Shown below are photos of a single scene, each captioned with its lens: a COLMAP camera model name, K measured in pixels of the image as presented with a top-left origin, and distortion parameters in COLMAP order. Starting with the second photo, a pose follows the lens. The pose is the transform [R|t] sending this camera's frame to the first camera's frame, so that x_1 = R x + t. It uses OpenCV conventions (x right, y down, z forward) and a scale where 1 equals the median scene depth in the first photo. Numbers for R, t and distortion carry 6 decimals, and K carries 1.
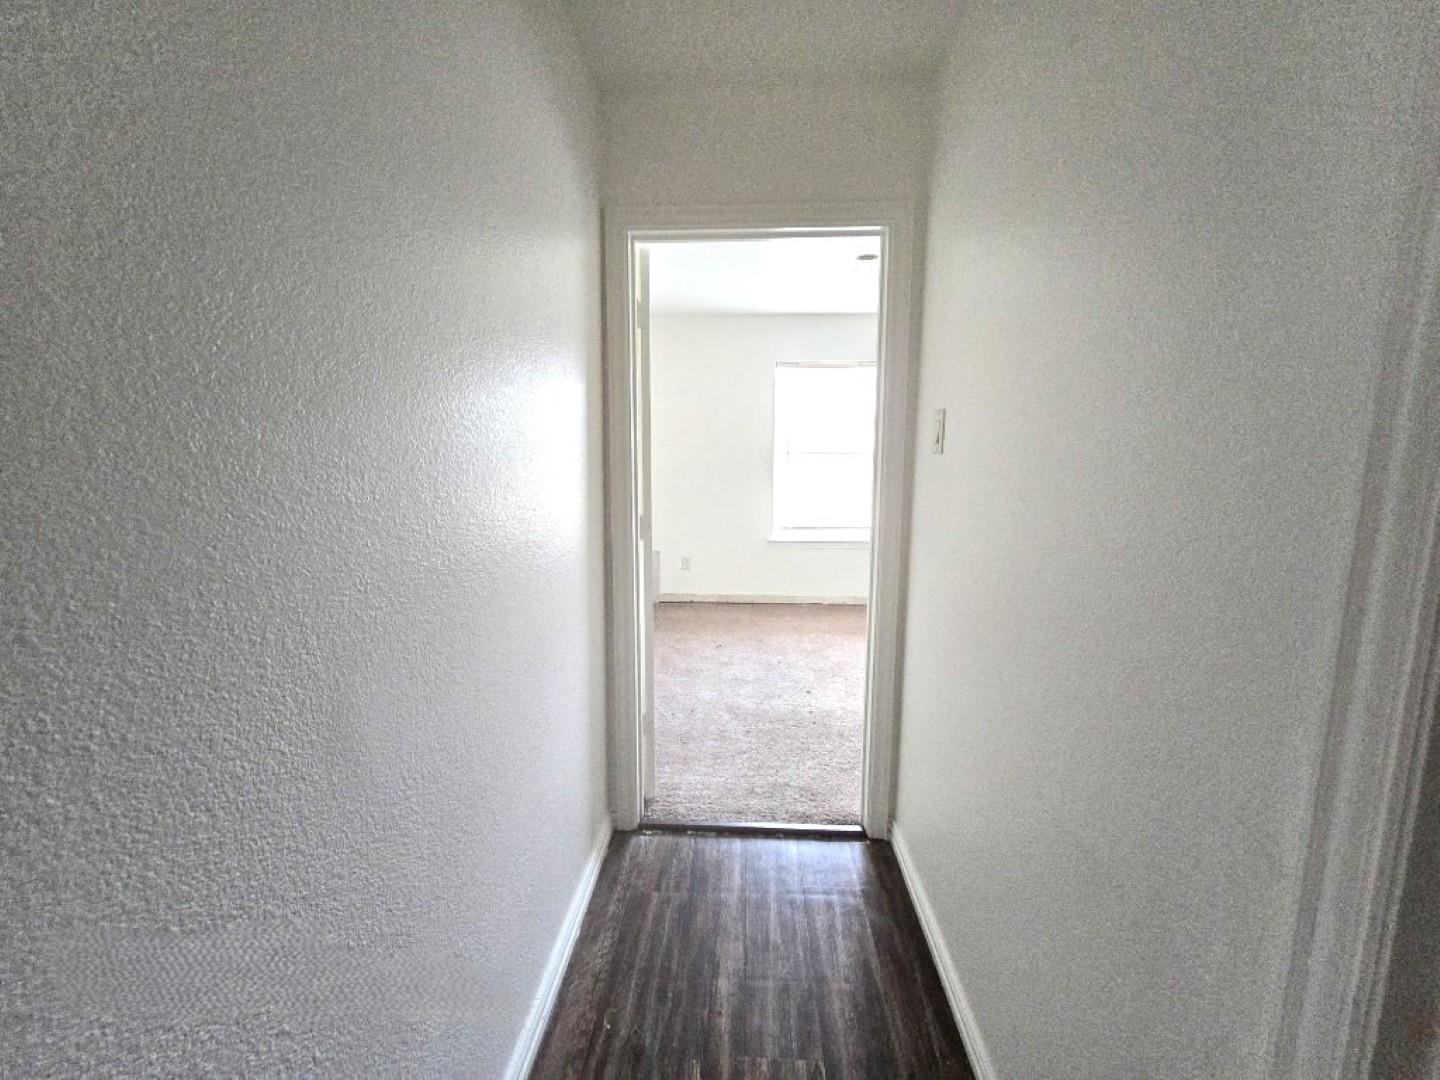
lens RADIAL K [[595.1, 0, 720.7], [0, 595.1, 534.4], [0, 0, 1]] dist [-0.001567, 0.000166]
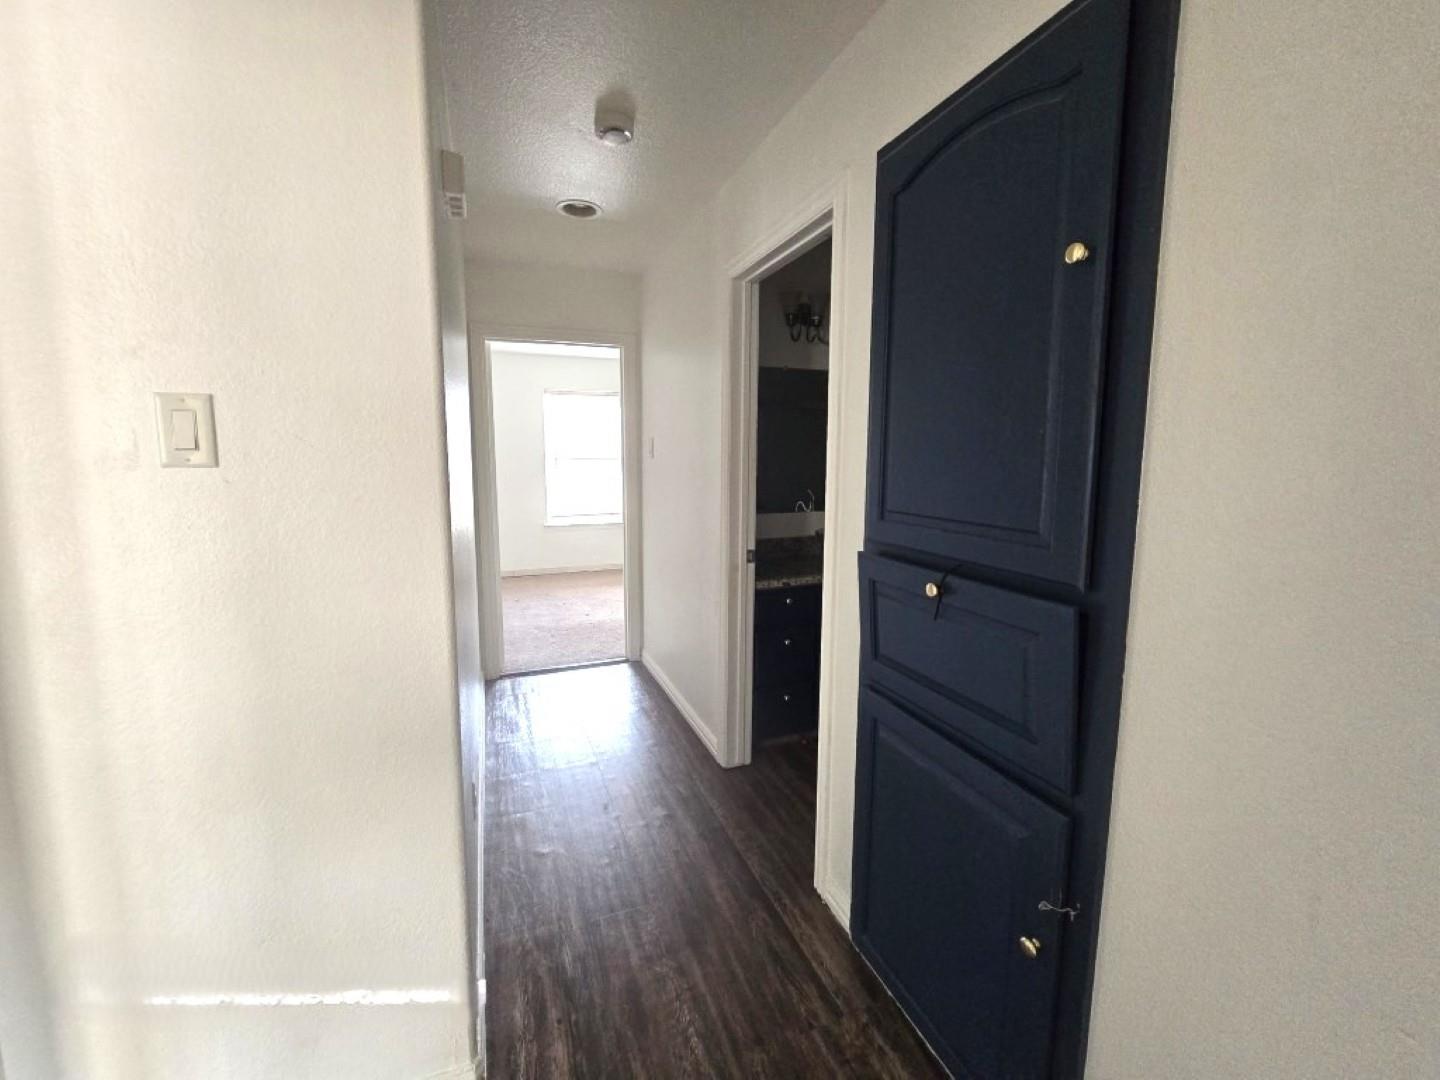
lens RADIAL K [[595.1, 0, 718.3], [0, 595.1, 533.1], [0, 0, 1]] dist [-0.001567, 0.000166]
pose [[0.917099, -0.052417, 0.395199, -0.143038], [0.056958, 0.998377, 0.000242, 0.079802], [-0.394570, 0.022288, 0.918595, -0.555336]]
